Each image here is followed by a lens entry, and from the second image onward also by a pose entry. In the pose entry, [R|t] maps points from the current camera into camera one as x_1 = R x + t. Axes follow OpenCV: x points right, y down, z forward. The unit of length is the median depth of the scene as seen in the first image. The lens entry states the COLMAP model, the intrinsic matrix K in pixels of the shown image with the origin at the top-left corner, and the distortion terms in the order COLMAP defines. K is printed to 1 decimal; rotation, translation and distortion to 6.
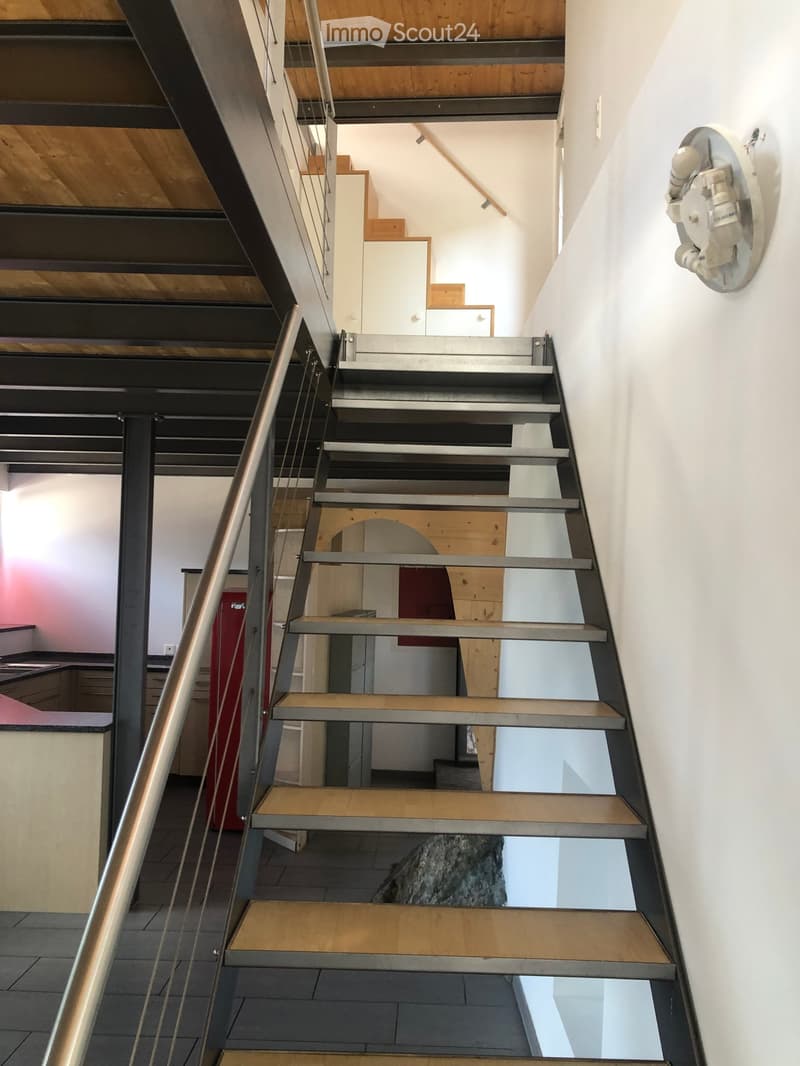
lens RADIAL K [[872.7, 0, 400.0], [0, 872.7, 533.0], [0, 0, 1]] dist [-0.002115, 0.005802]
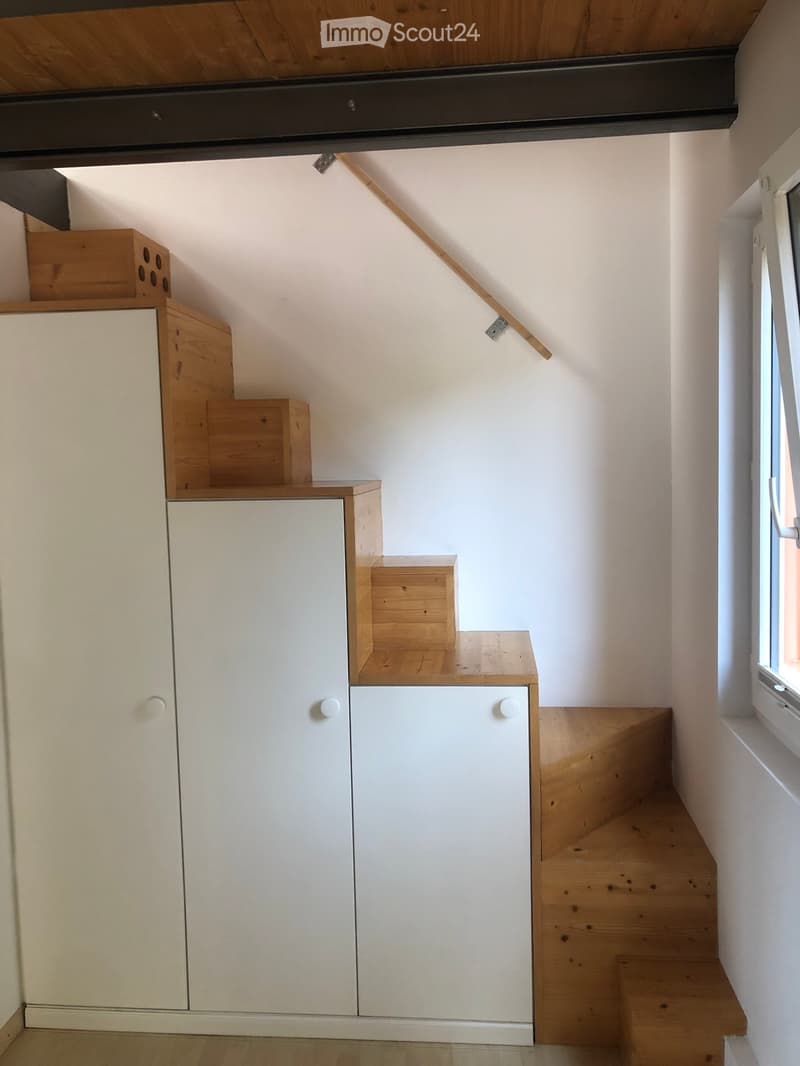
lens RADIAL K [[872.7, 0, 400.0], [0, 872.7, 533.0], [0, 0, 1]] dist [-0.002115, 0.005802]
pose [[0.998882, -0.046724, -0.007243, 0.055904], [0.047271, 0.990185, 0.131528, -0.360143], [0.001027, -0.131724, 0.991286, 0.633586]]
